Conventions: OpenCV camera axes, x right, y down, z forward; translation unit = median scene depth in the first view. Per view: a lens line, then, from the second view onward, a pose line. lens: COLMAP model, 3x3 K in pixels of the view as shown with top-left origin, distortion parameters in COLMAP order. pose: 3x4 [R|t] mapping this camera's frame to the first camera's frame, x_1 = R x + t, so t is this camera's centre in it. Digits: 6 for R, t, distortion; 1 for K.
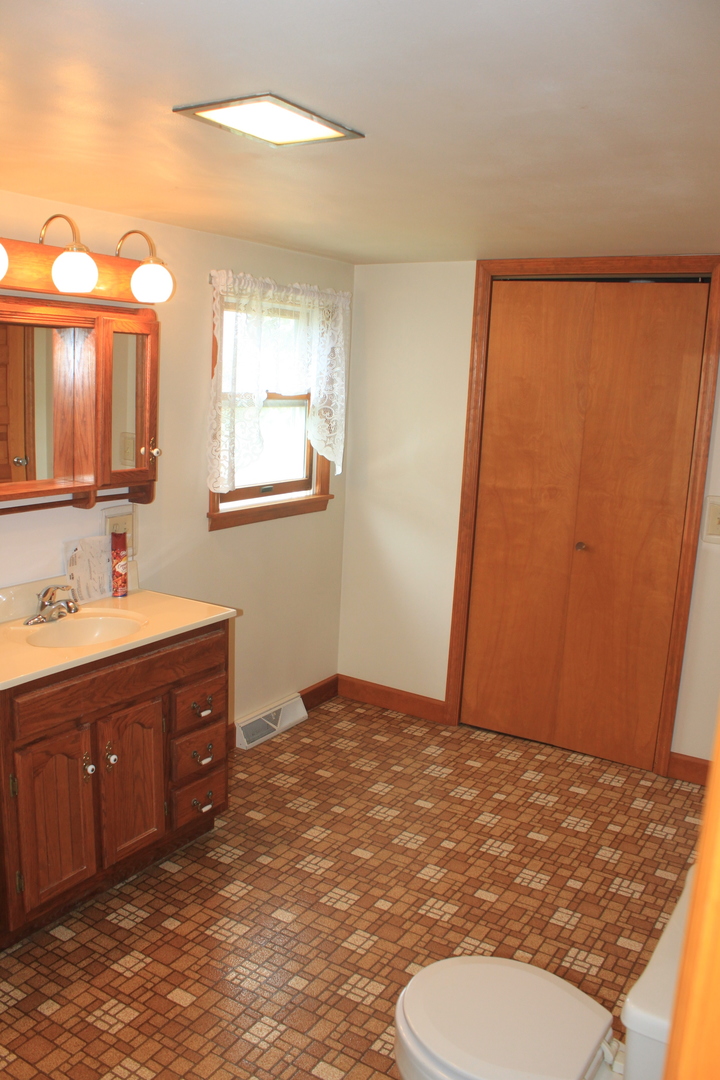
lens RADIAL K [[925.0, 0, 357.4], [0, 925.0, 560.8], [0, 0, 1]] dist [-0.100359, 0.008392]
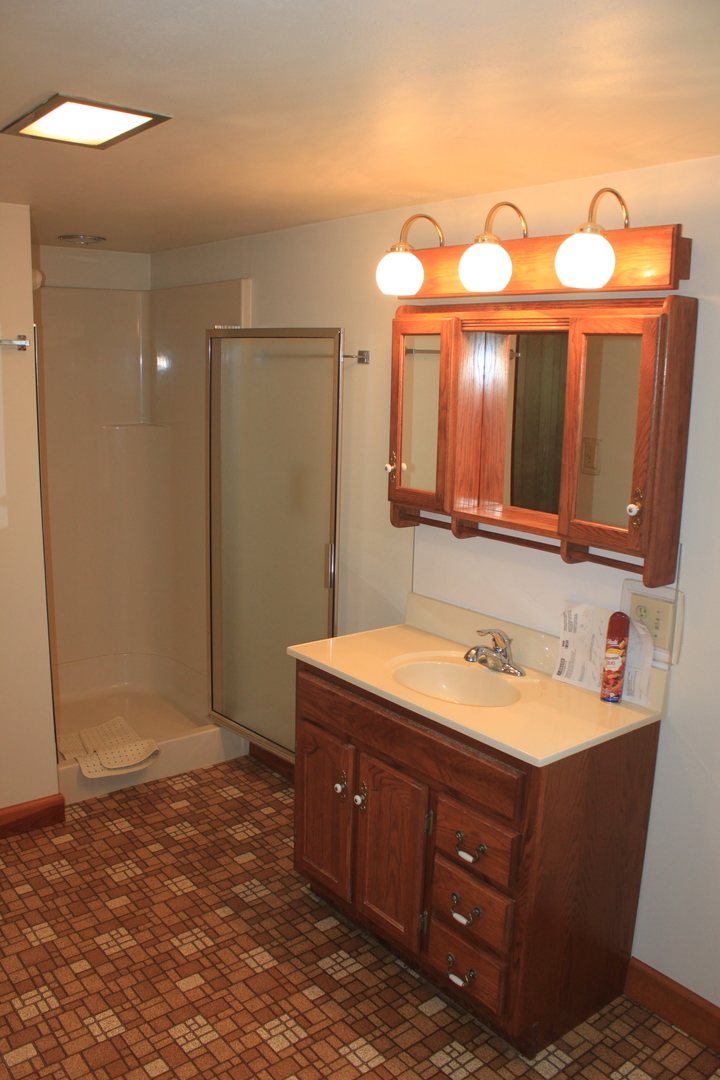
lens RADIAL K [[925.0, 0, 357.4], [0, 925.0, 560.8], [0, 0, 1]] dist [-0.100359, 0.008392]
pose [[-0.357642, 0.144574, -0.922600, 0.545303], [-0.224751, 0.945580, 0.235299, -0.225179], [0.906410, 0.291508, -0.305686, 1.193889]]
